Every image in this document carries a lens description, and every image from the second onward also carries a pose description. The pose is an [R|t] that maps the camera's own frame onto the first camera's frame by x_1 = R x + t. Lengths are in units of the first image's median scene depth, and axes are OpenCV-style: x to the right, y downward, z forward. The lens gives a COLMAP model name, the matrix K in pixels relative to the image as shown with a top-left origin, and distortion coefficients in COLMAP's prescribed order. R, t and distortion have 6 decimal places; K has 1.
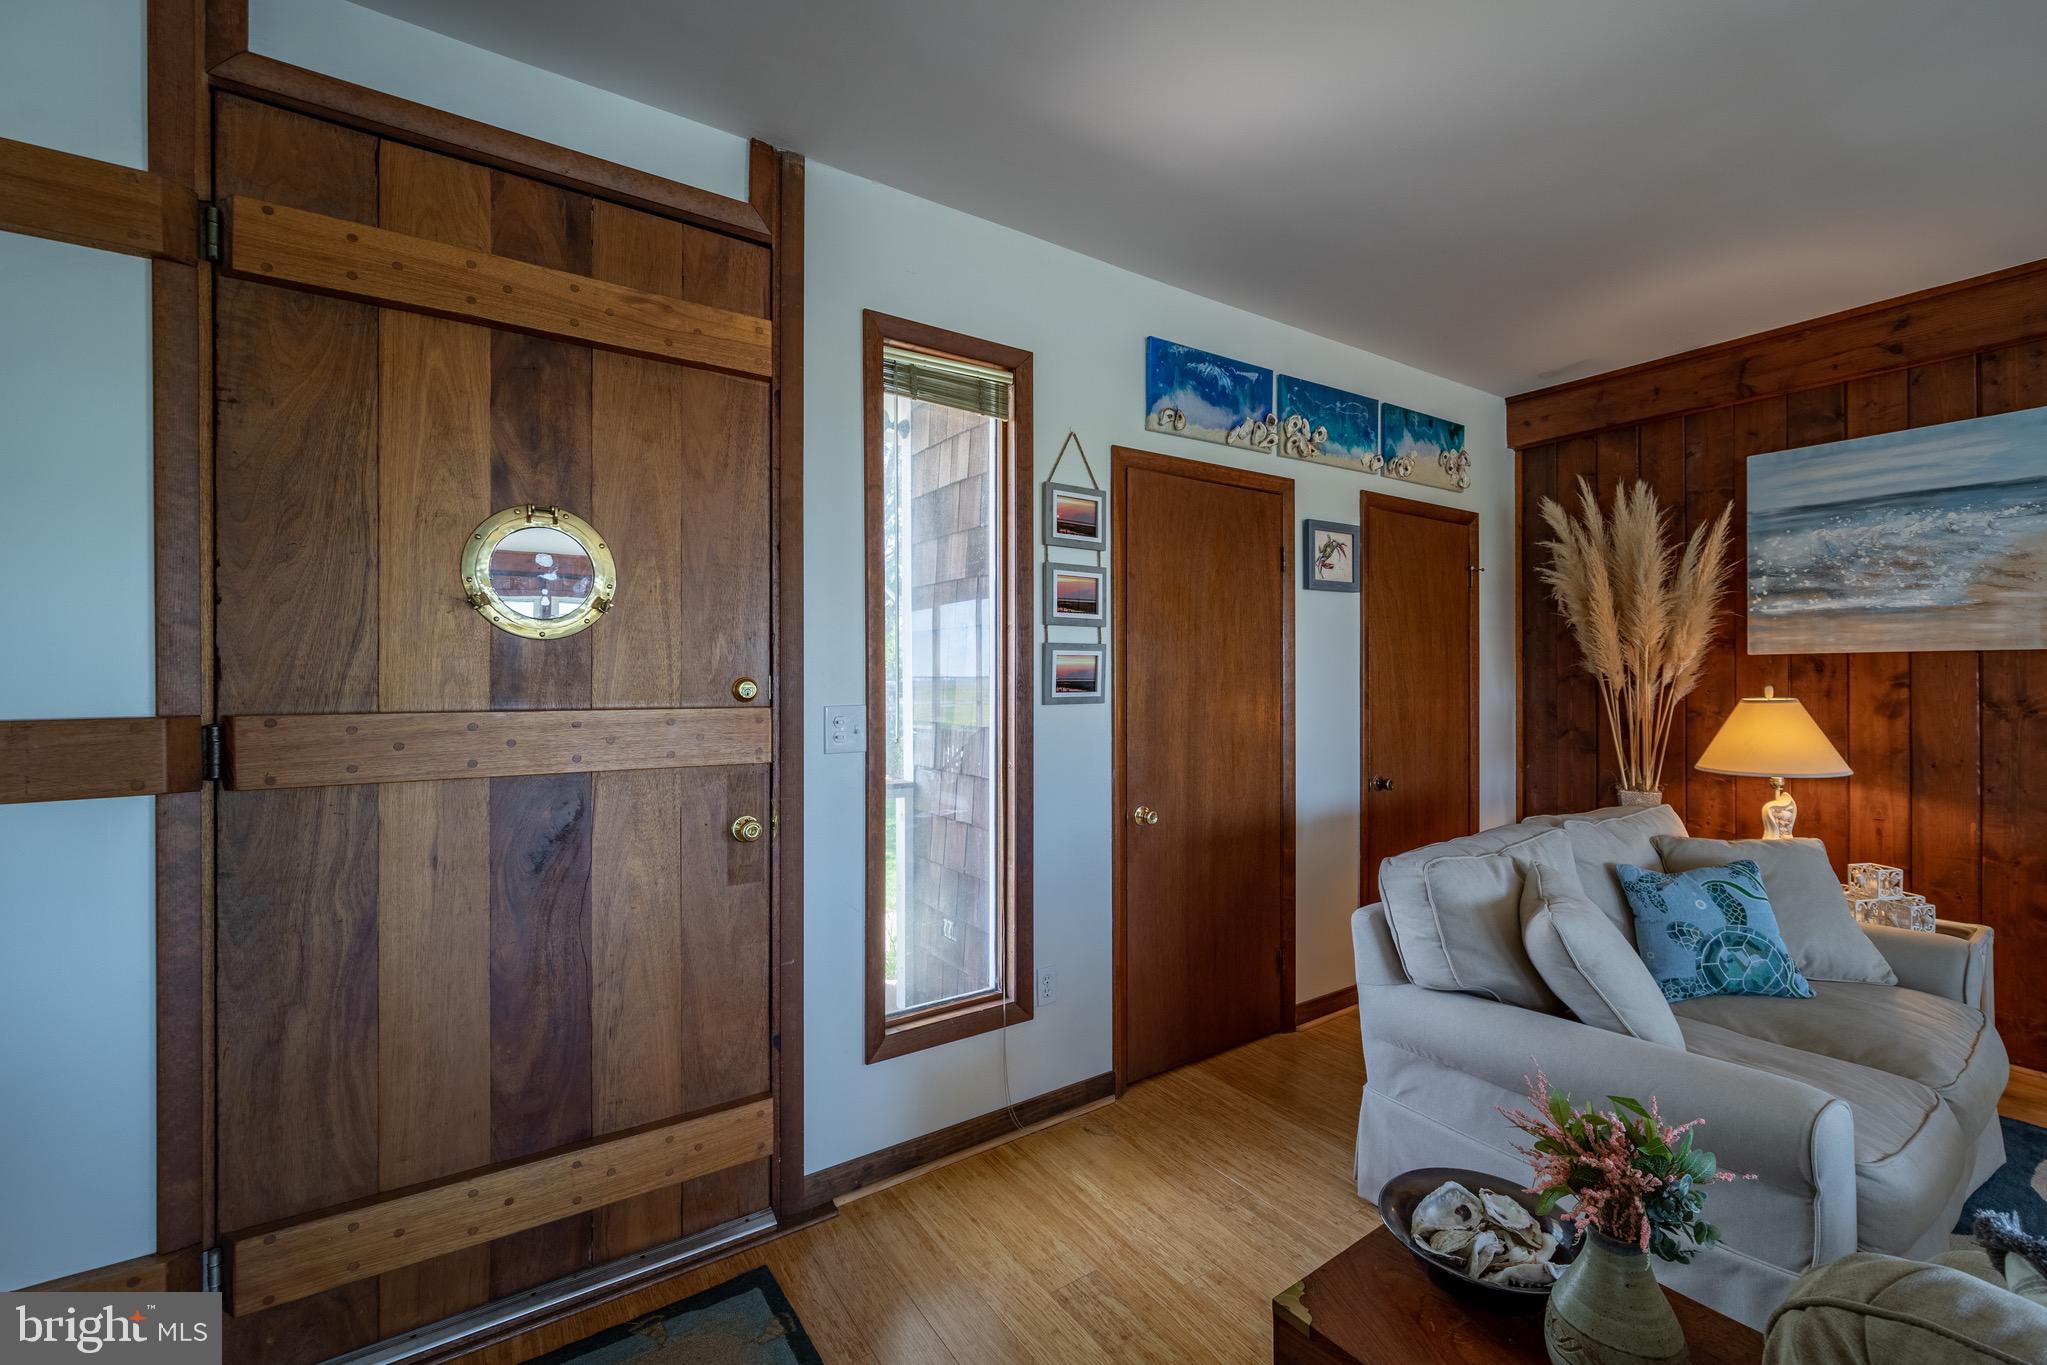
lens RADIAL K [[850.6, 0, 1034.9], [0, 850.6, 678.7], [0, 0, 1]] dist [-0.002530, -0.000175]
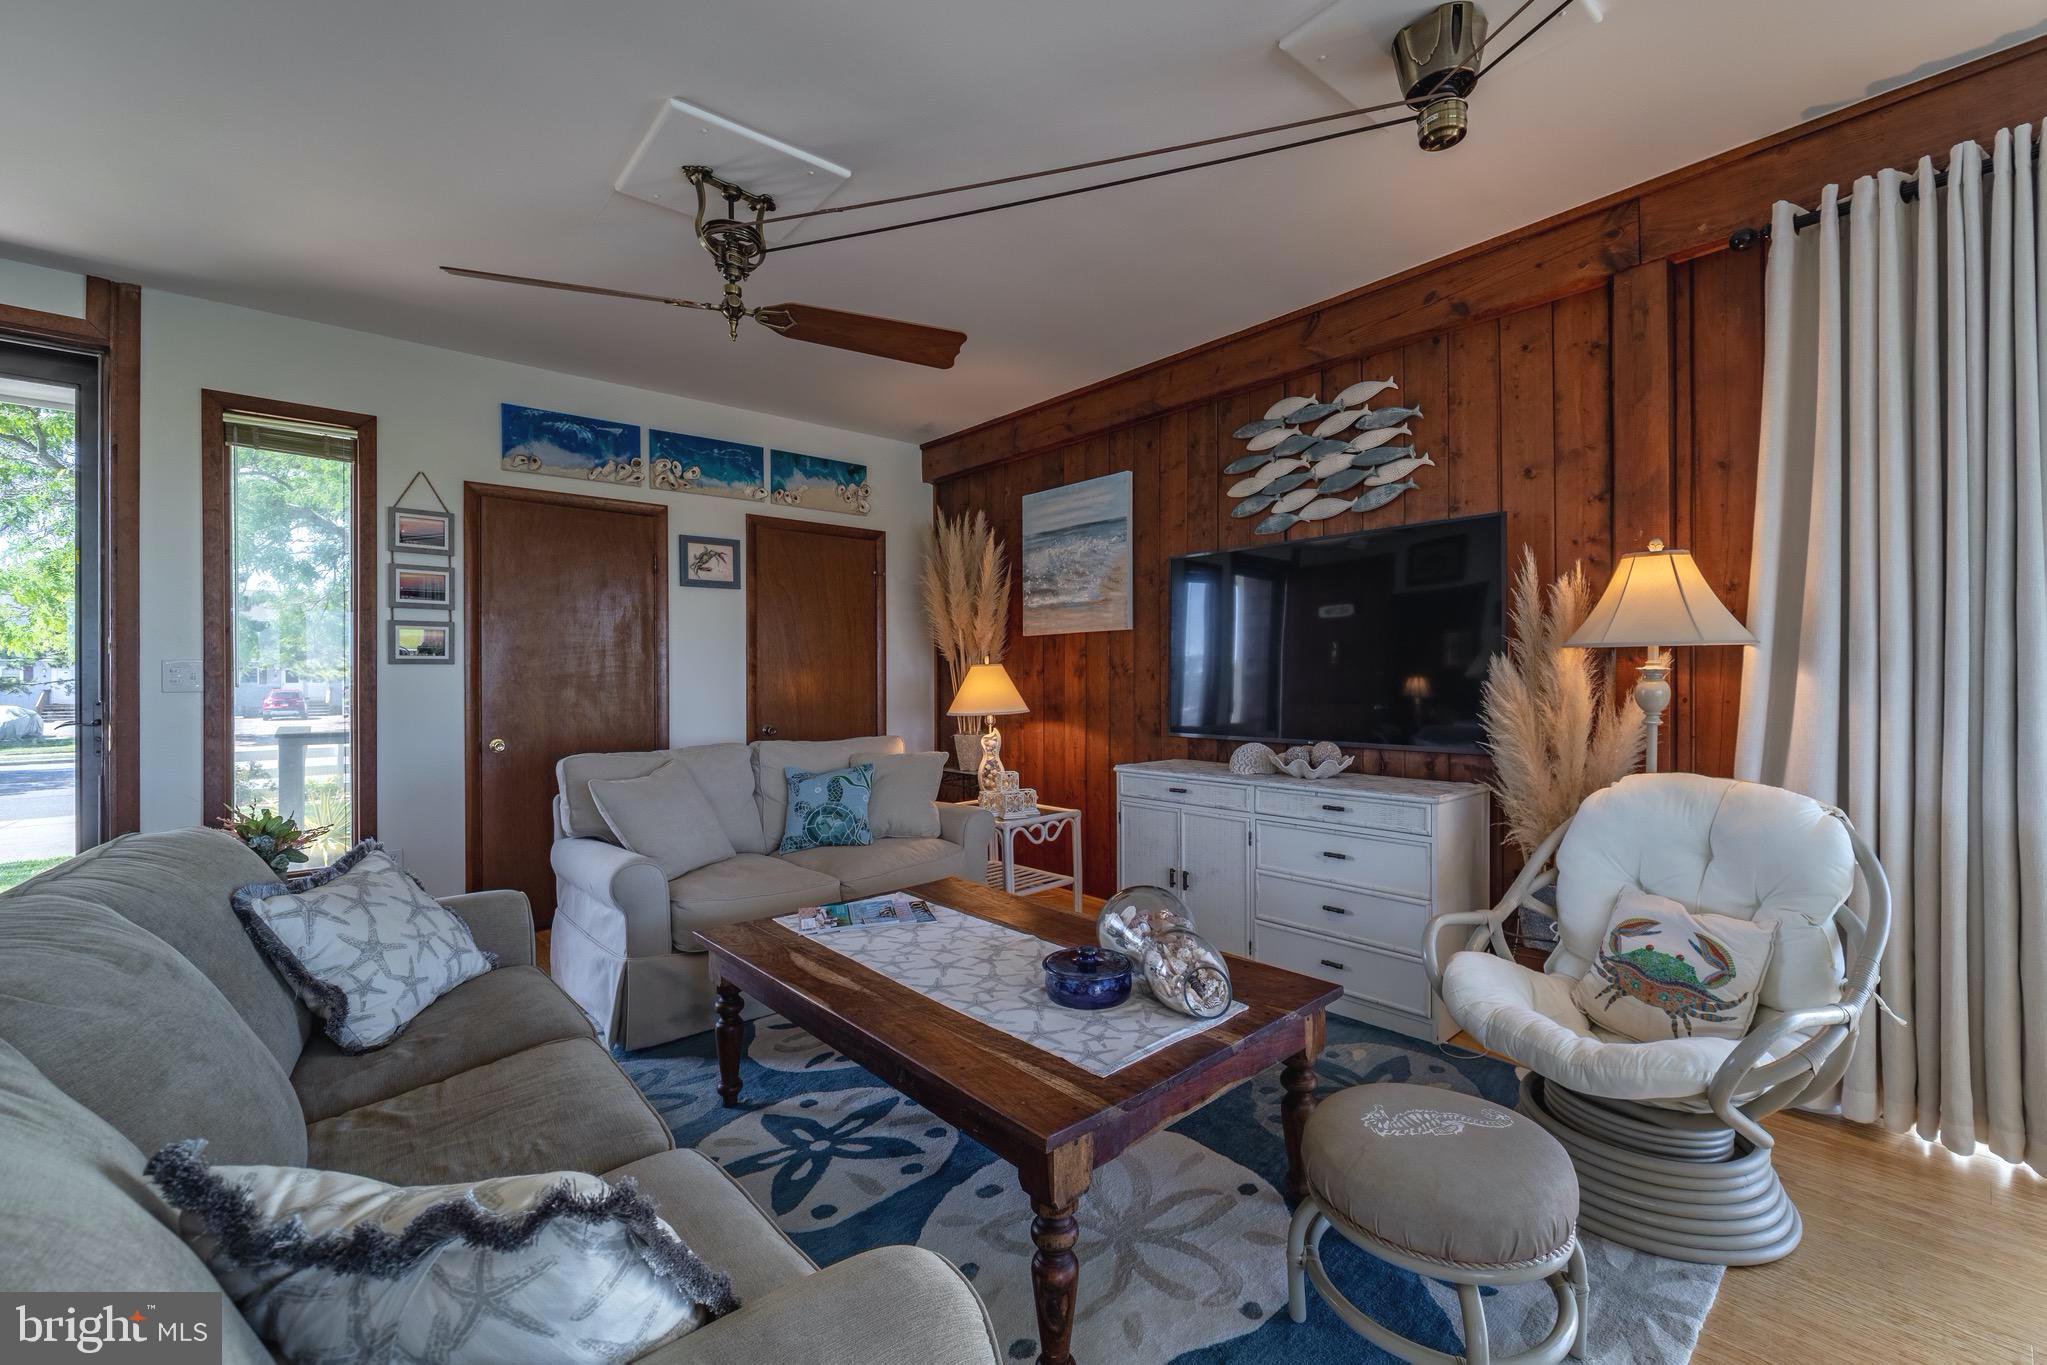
lens RADIAL K [[850.6, 0, 1034.9], [0, 850.6, 678.7], [0, 0, 1]] dist [-0.002530, -0.000175]
pose [[0.991952, -0.001982, 0.126595, 0.760917], [0.002228, 0.999996, -0.001801, 0.051220], [-0.126591, 0.002069, 0.991953, -0.459649]]
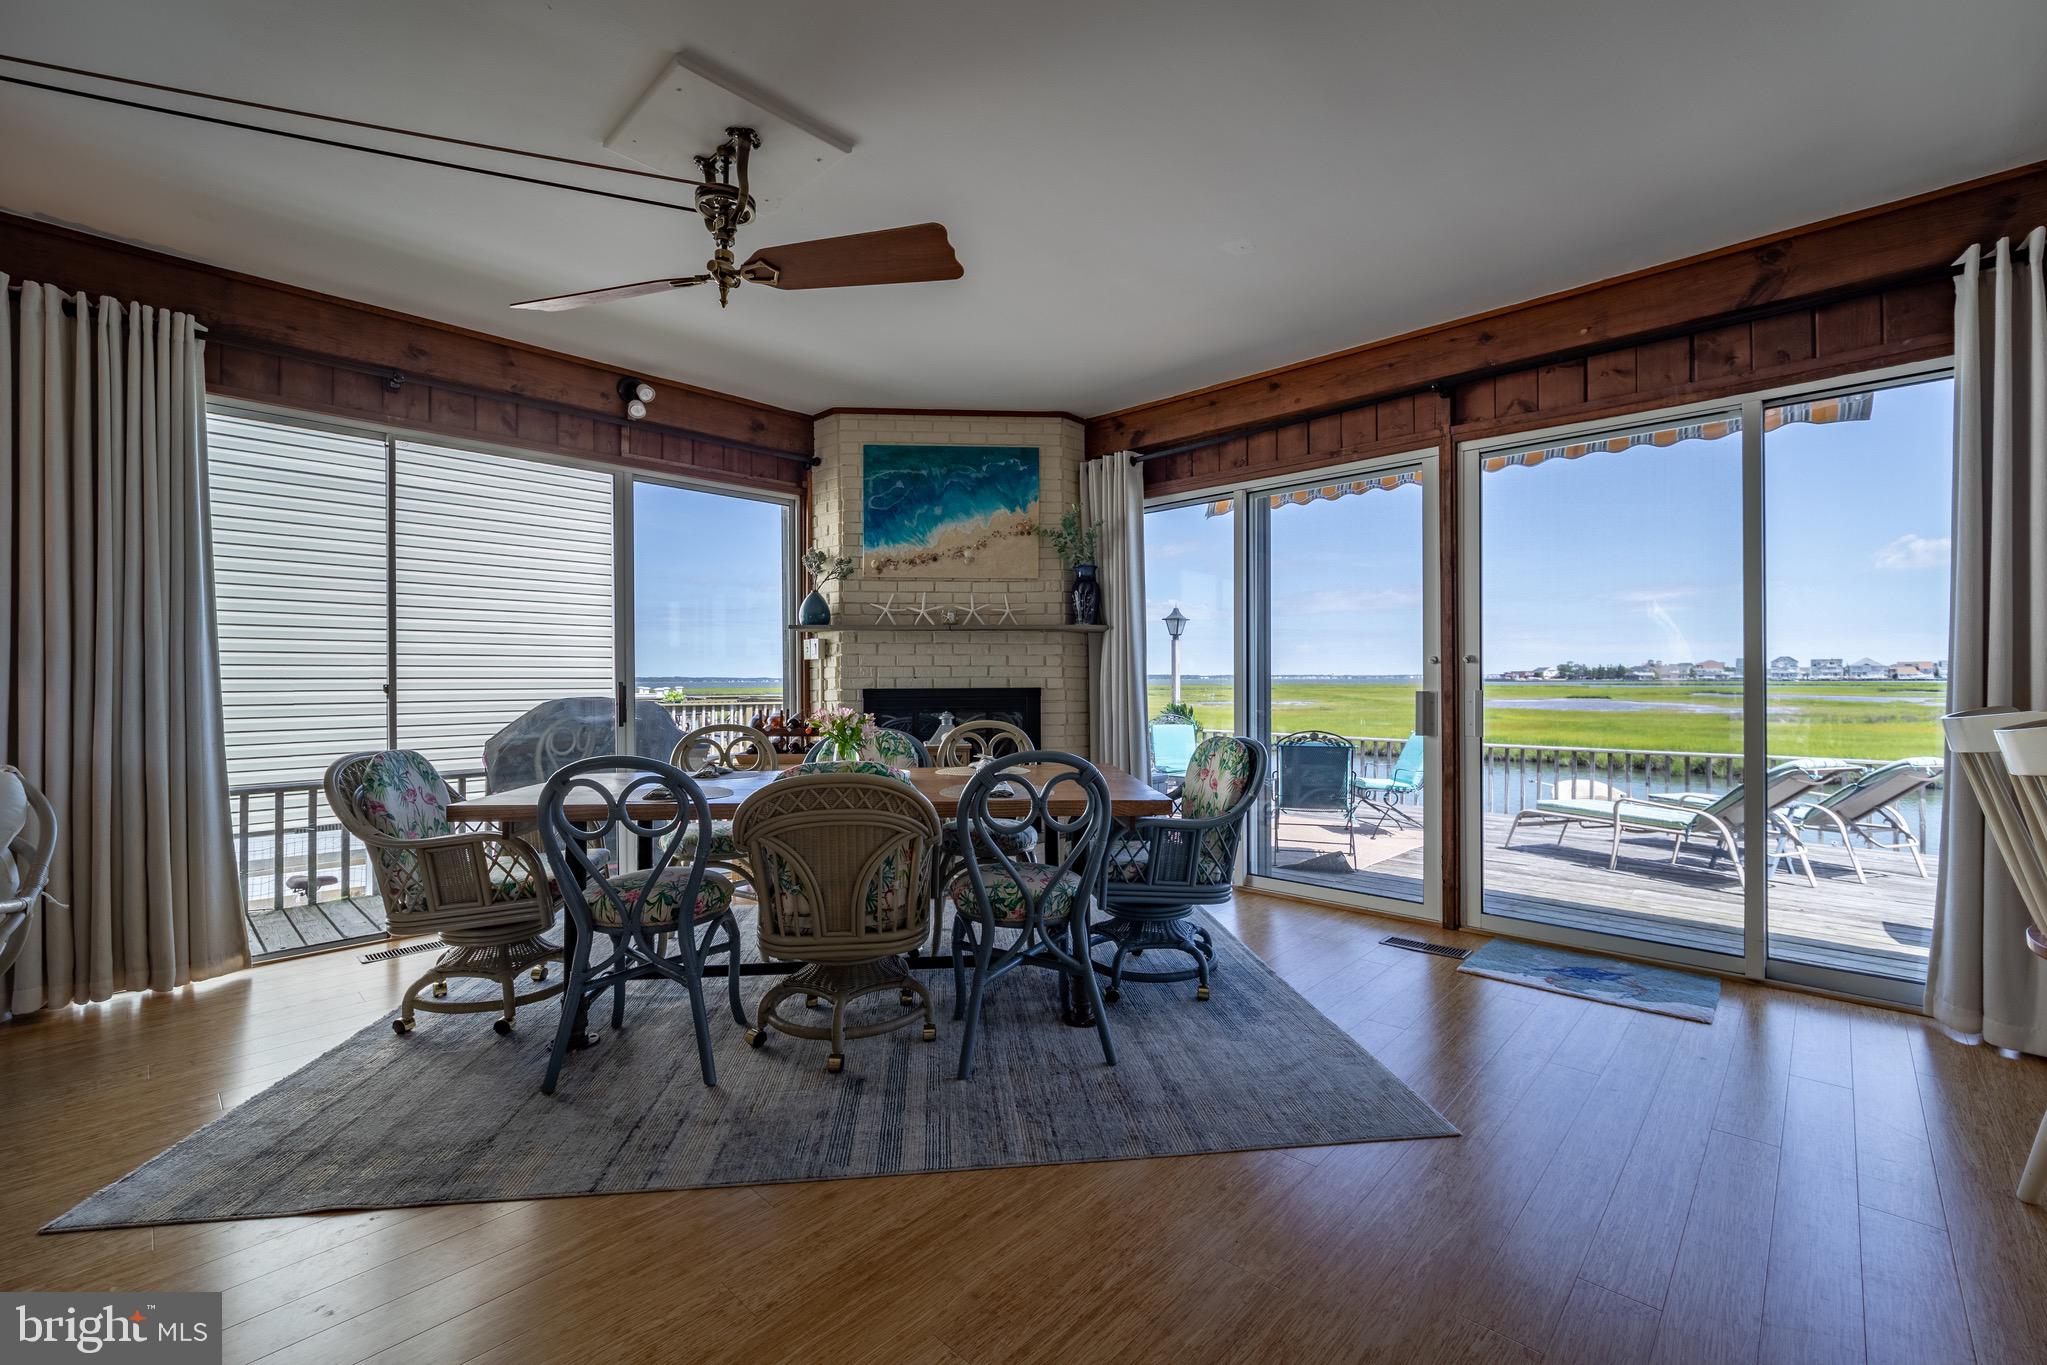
lens RADIAL K [[850.6, 0, 1034.9], [0, 850.6, 678.7], [0, 0, 1]] dist [-0.002530, -0.000175]
pose [[-0.214050, 0.007070, 0.976797, 0.411678], [0.009121, 0.999945, -0.005239, 0.076923], [-0.976780, 0.007787, -0.214103, -0.707558]]
